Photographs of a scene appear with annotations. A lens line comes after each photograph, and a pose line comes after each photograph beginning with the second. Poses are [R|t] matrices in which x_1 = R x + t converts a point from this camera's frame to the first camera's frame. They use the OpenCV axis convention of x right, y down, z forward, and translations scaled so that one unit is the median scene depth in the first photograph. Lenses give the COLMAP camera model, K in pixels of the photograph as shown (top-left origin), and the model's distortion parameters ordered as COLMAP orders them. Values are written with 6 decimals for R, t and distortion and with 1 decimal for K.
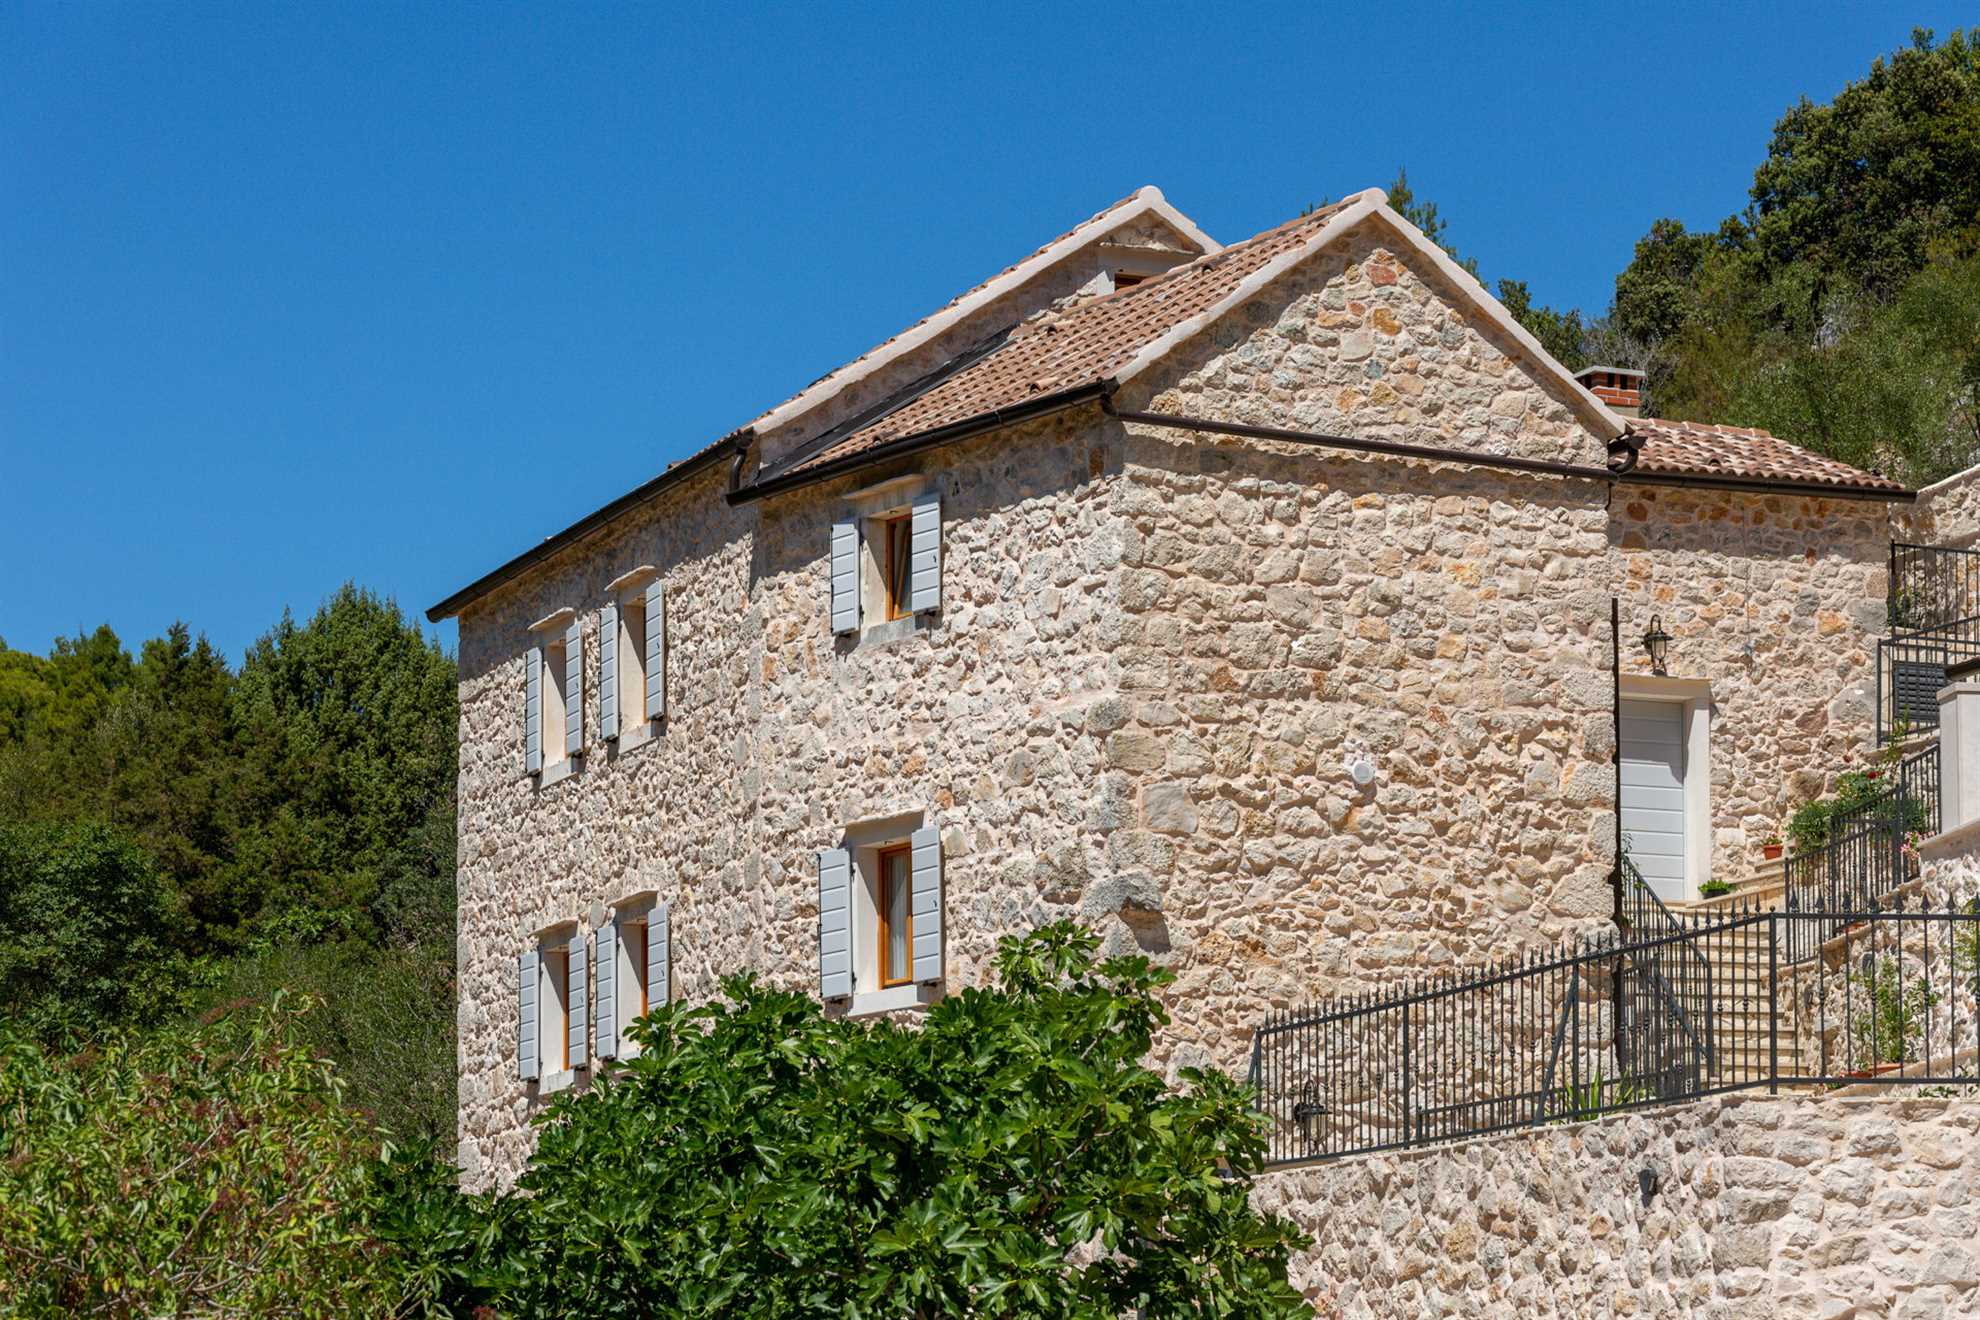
lens RADIAL K [[4795.3, 0, 992.5], [0, 4795.3, 1301.9], [0, 0, 1]] dist [-0.103331, 0.188266]
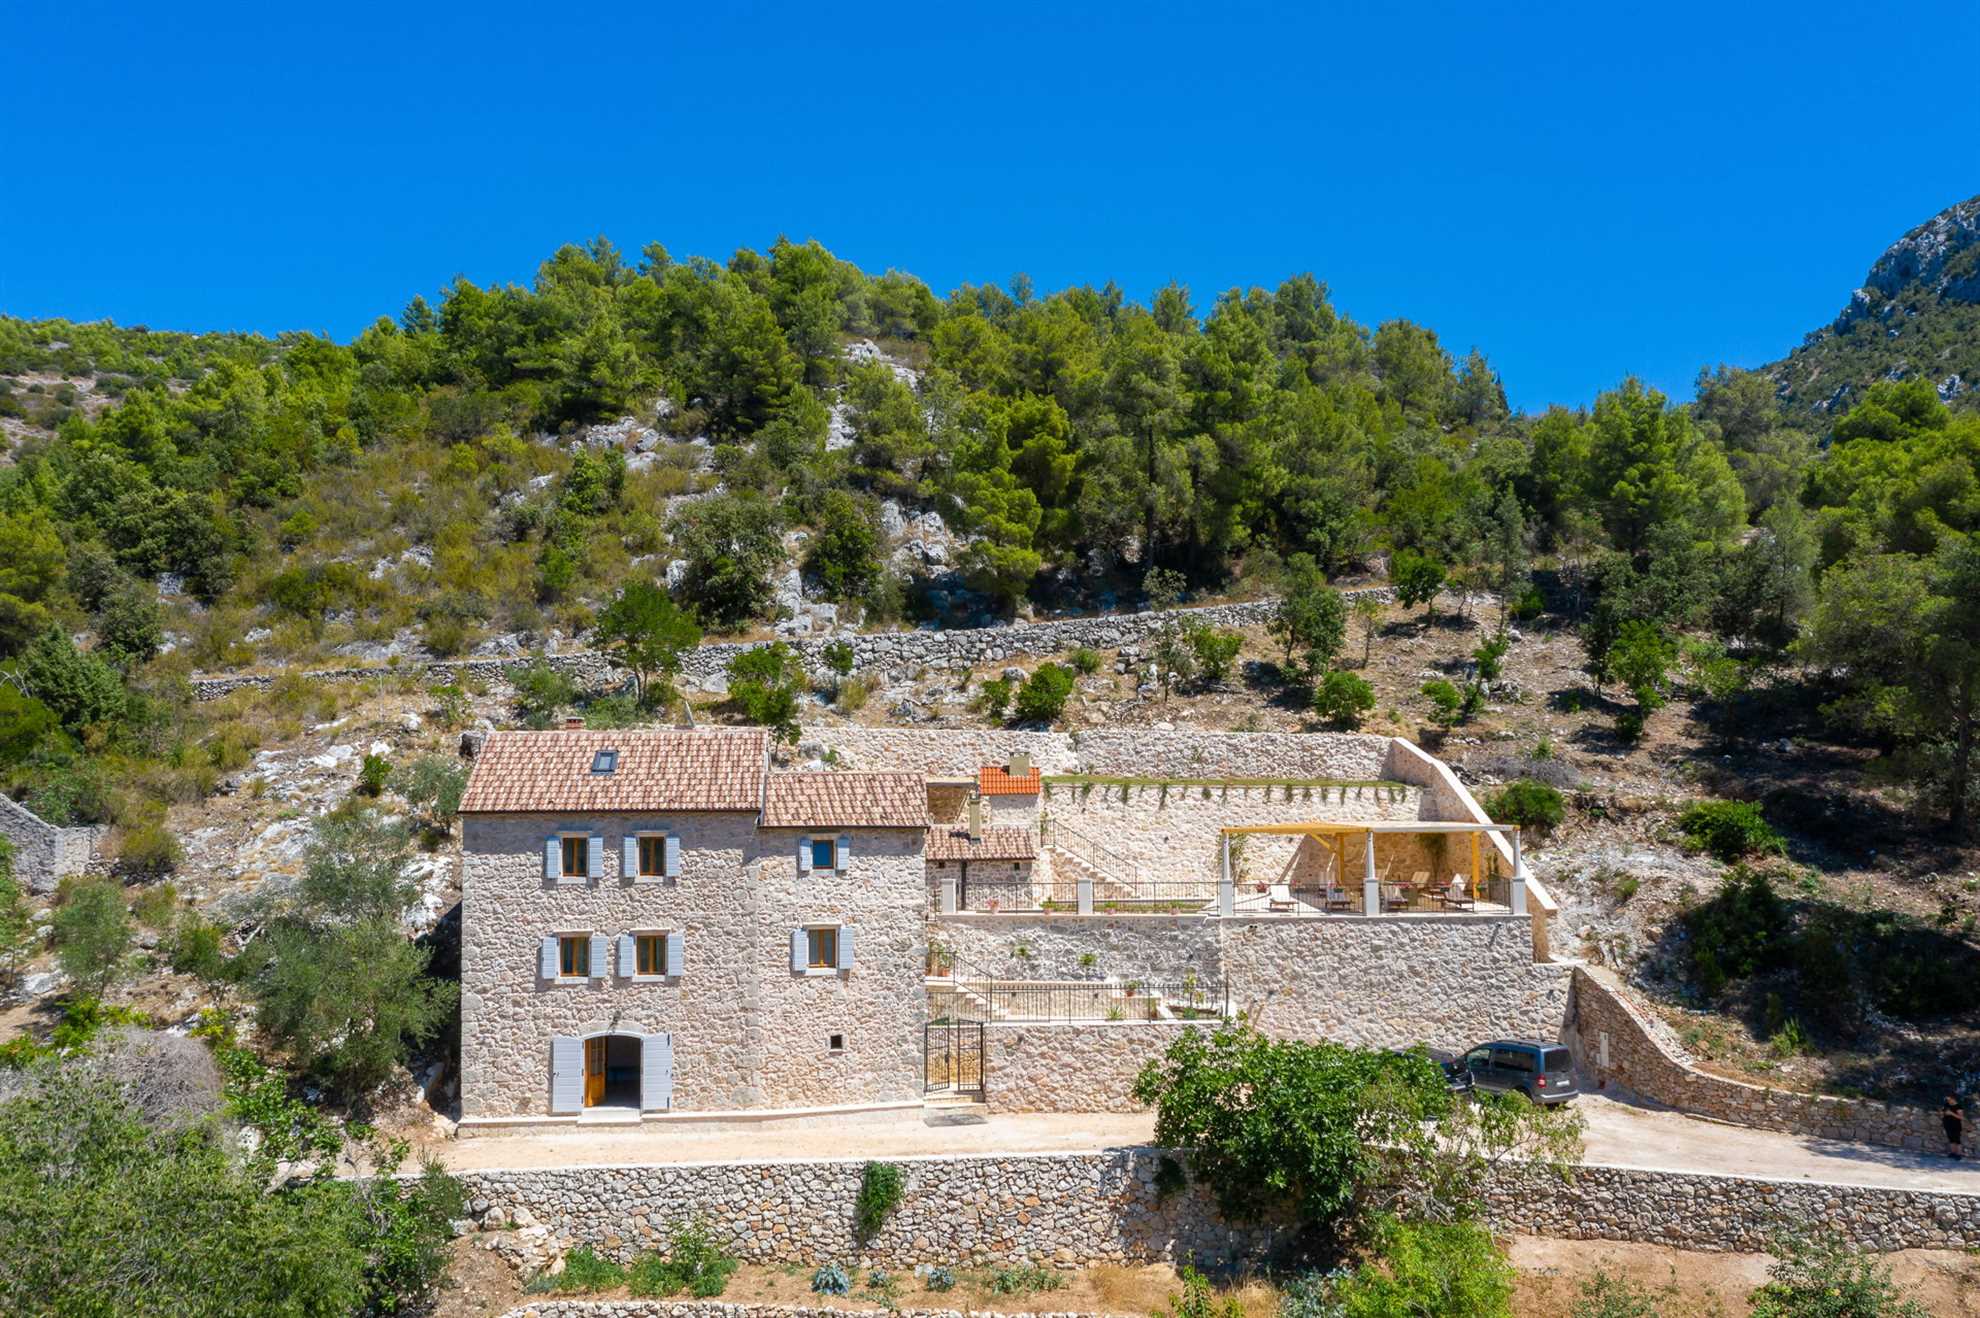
lens RADIAL K [[1601.0, 0, 990.0], [0, 1601.0, 659.0], [0, 0, 1]] dist [-0.010089, 0.010196]
pose [[0.311070, 0.080554, 0.946967, -1.240296], [-0.032658, 0.996719, -0.074058, -0.228672], [-0.949826, -0.007888, 0.312681, 0.507836]]
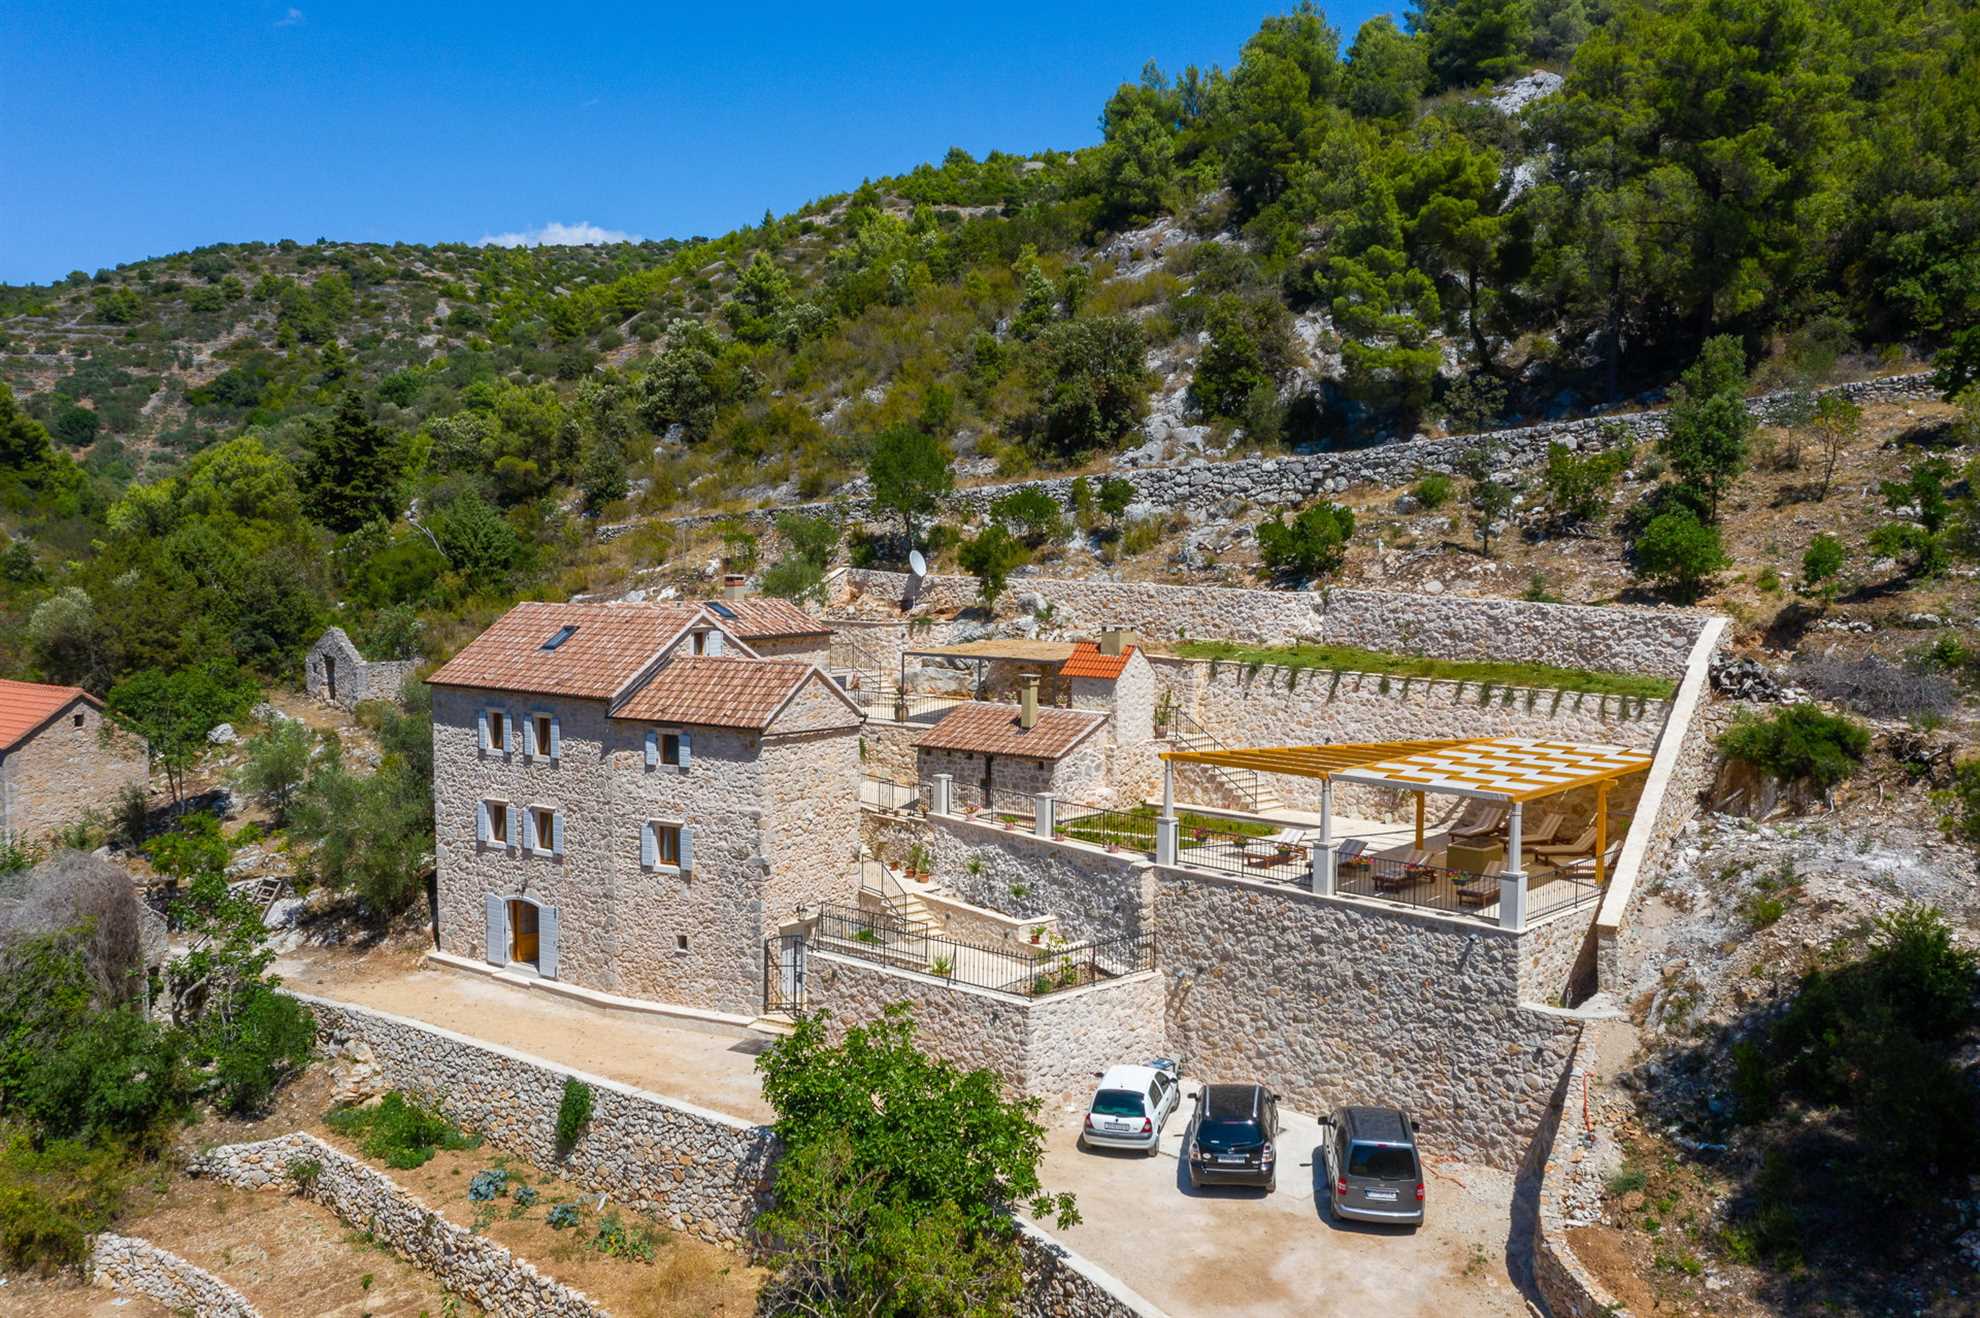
lens RADIAL K [[1560.1, 0, 990.0], [0, 1560.1, 659.0], [0, 0, 1]] dist [-0.012649, 0.004357]
pose [[0.853554, -0.025277, 0.520390, -0.442163], [-0.034238, 0.993942, 0.104437, -0.368842], [-0.519878, -0.106960, 0.847518, -0.112009]]
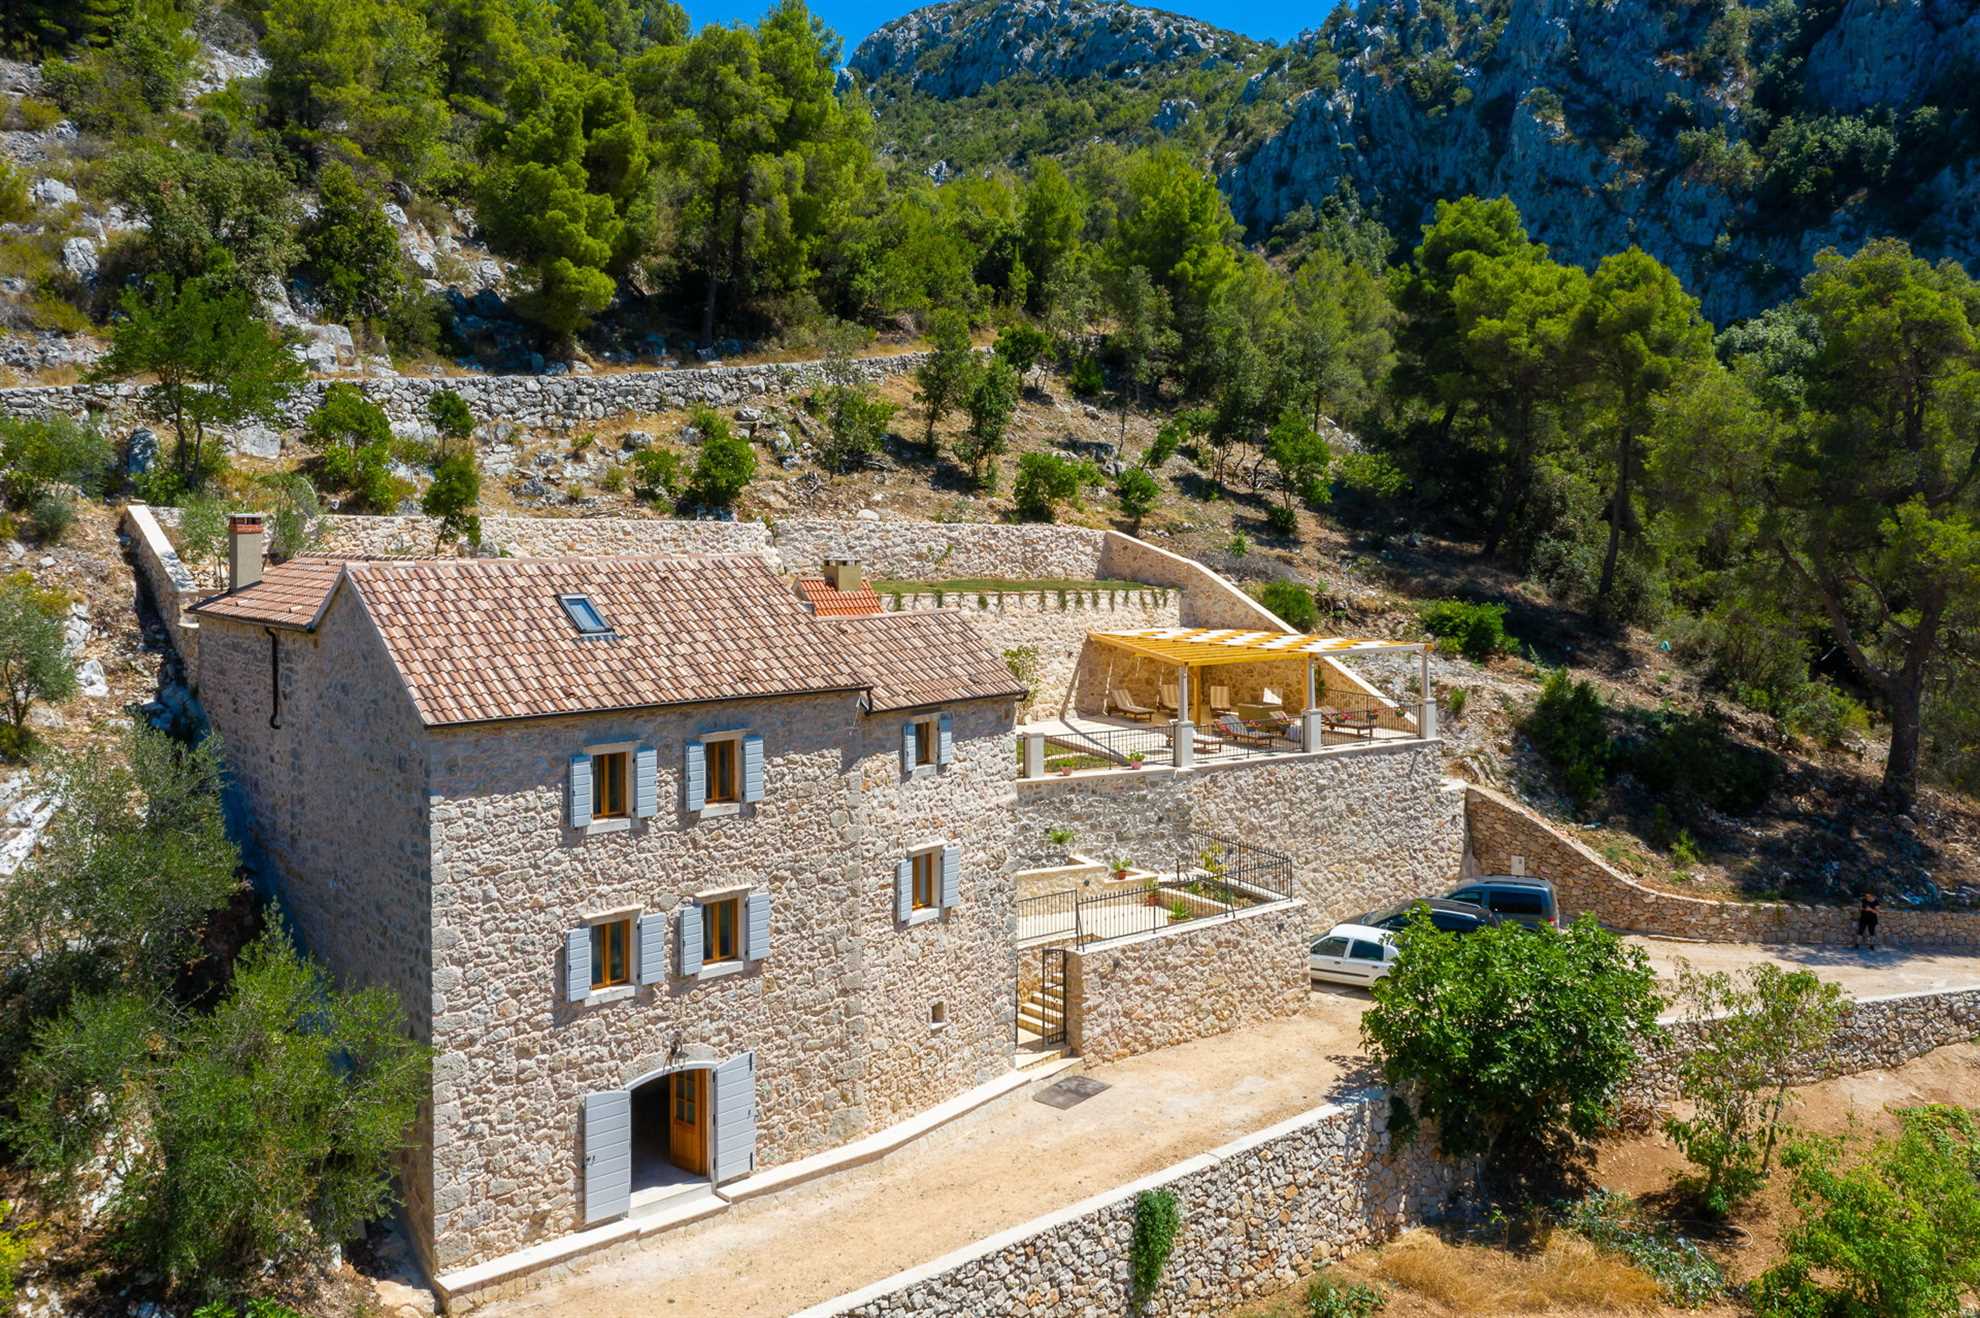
lens RADIAL K [[1623.4, 0, 982.8], [0, 1623.4, 507.8], [0, 0, 1]] dist [-0.007793, 0.005203]
pose [[-0.311094, 0.009341, 0.950333, -0.891103], [-0.034546, 0.999180, -0.021130, -0.274753], [-0.949751, -0.039403, -0.310516, 1.303456]]
